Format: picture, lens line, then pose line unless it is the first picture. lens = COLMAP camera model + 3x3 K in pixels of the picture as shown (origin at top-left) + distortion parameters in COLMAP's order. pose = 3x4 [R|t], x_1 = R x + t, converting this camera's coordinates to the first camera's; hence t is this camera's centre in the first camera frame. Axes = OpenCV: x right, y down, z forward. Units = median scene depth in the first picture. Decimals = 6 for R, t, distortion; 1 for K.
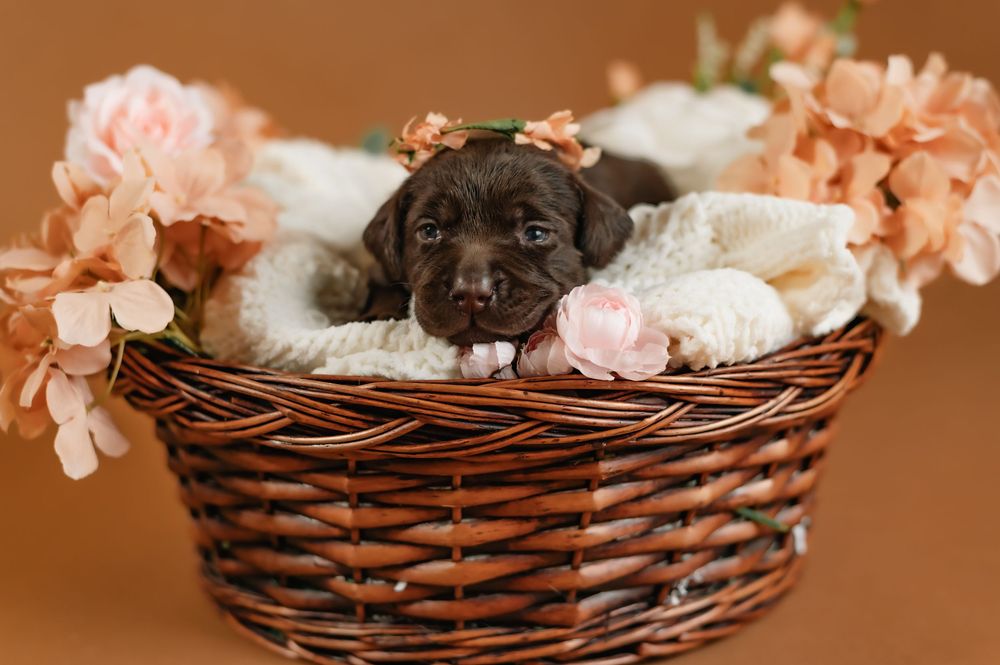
lens RADIAL K [[1436.5, 0, 497.9], [0, 1436.5, 297.0], [0, 0, 1]] dist [0.204884, -0.011863]
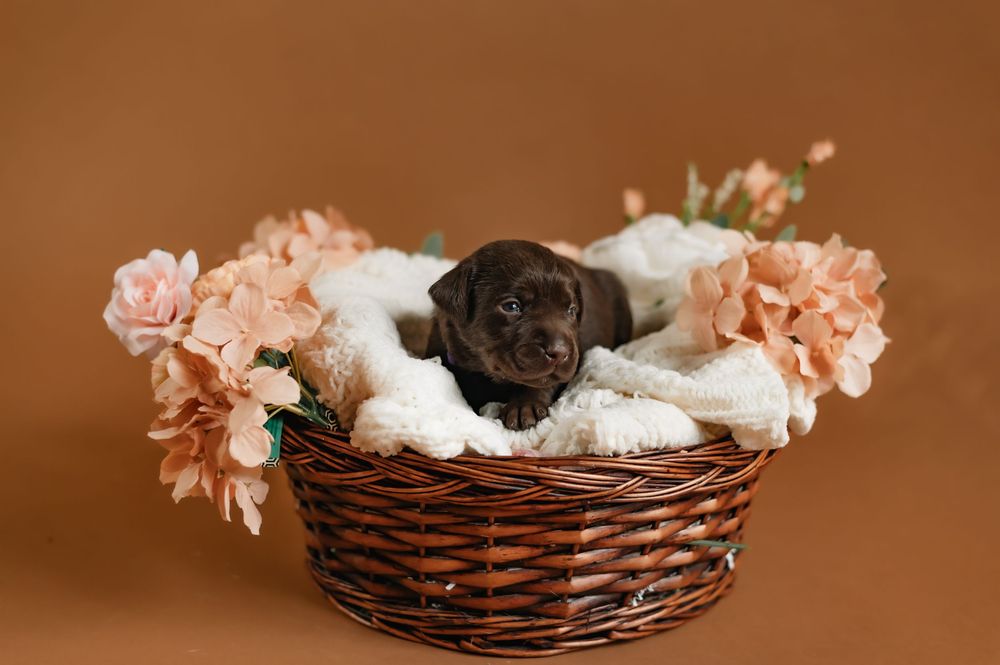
lens RADIAL K [[1496.3, 0, 513.9], [0, 1496.3, 333.8], [0, 0, 1]] dist [0.270932, -0.761082]
pose [[0.998917, 0.043100, -0.017524, 0.013810], [-0.042137, 0.997755, 0.052047, -0.145137], [0.019728, -0.051252, 0.998491, -0.543605]]
